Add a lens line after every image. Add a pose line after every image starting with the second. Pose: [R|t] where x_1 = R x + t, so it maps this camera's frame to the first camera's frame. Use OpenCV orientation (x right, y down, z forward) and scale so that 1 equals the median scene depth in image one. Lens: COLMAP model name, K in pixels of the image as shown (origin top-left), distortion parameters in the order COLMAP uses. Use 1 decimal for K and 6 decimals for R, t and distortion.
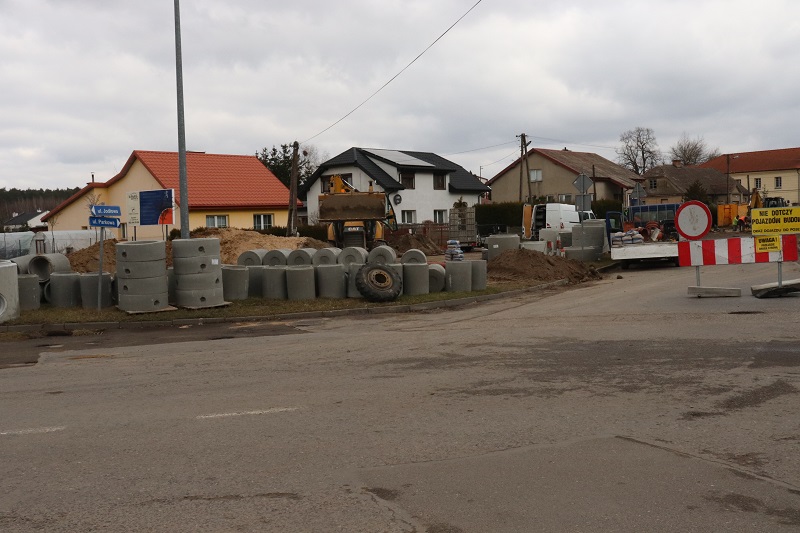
lens RADIAL K [[854.2, 0, 400.0], [0, 854.2, 266.5], [0, 0, 1]] dist [-0.101668, 0.217677]
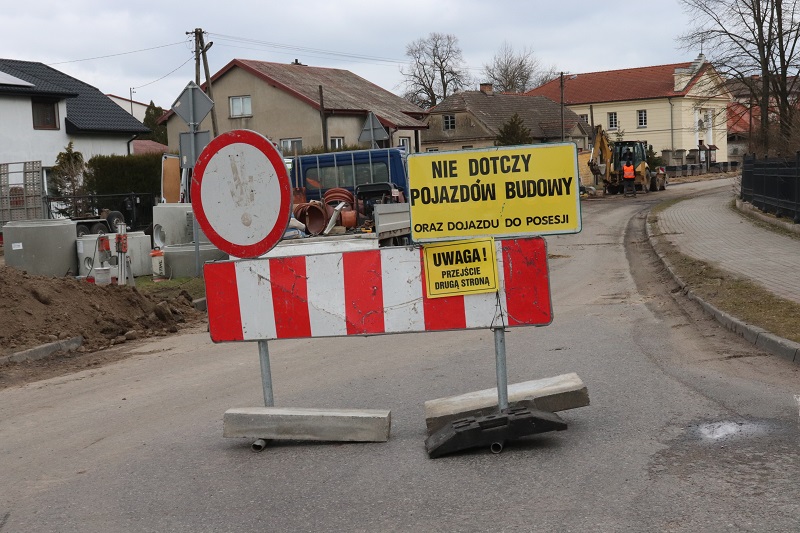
lens RADIAL K [[1299.0, 0, 416.3], [0, 1299.0, 266.6], [0, 0, 1]] dist [0.151977, 0.059504]
pose [[0.970711, -0.028606, 0.238541, 0.077507], [0.026151, 0.999568, 0.013449, -0.008631], [-0.238823, -0.006817, 0.971039, 0.138132]]
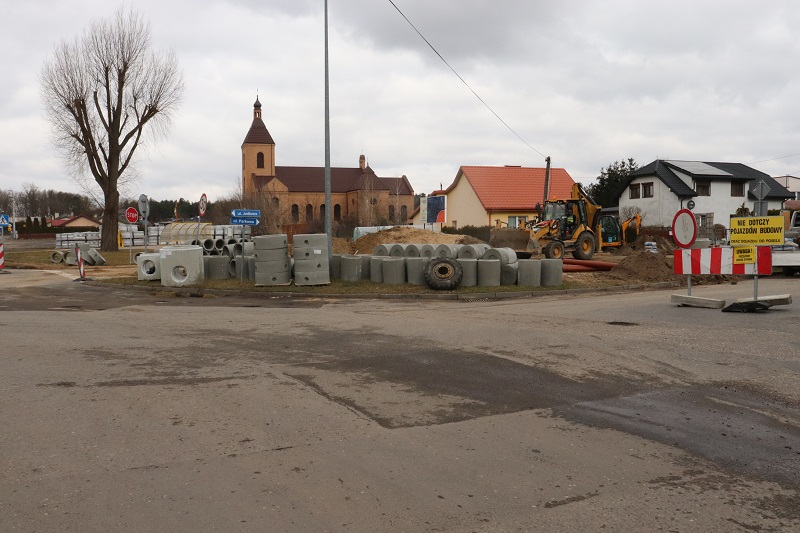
lens RADIAL K [[674.5, 0, 400.0], [0, 674.5, 266.5], [0, 0, 1]] dist [-0.069767, 0.001246]
pose [[0.858240, 0.050056, -0.510802, 0.121384], [-0.042097, 0.998745, 0.027142, -0.004516], [0.511519, -0.001791, 0.859270, 0.042056]]
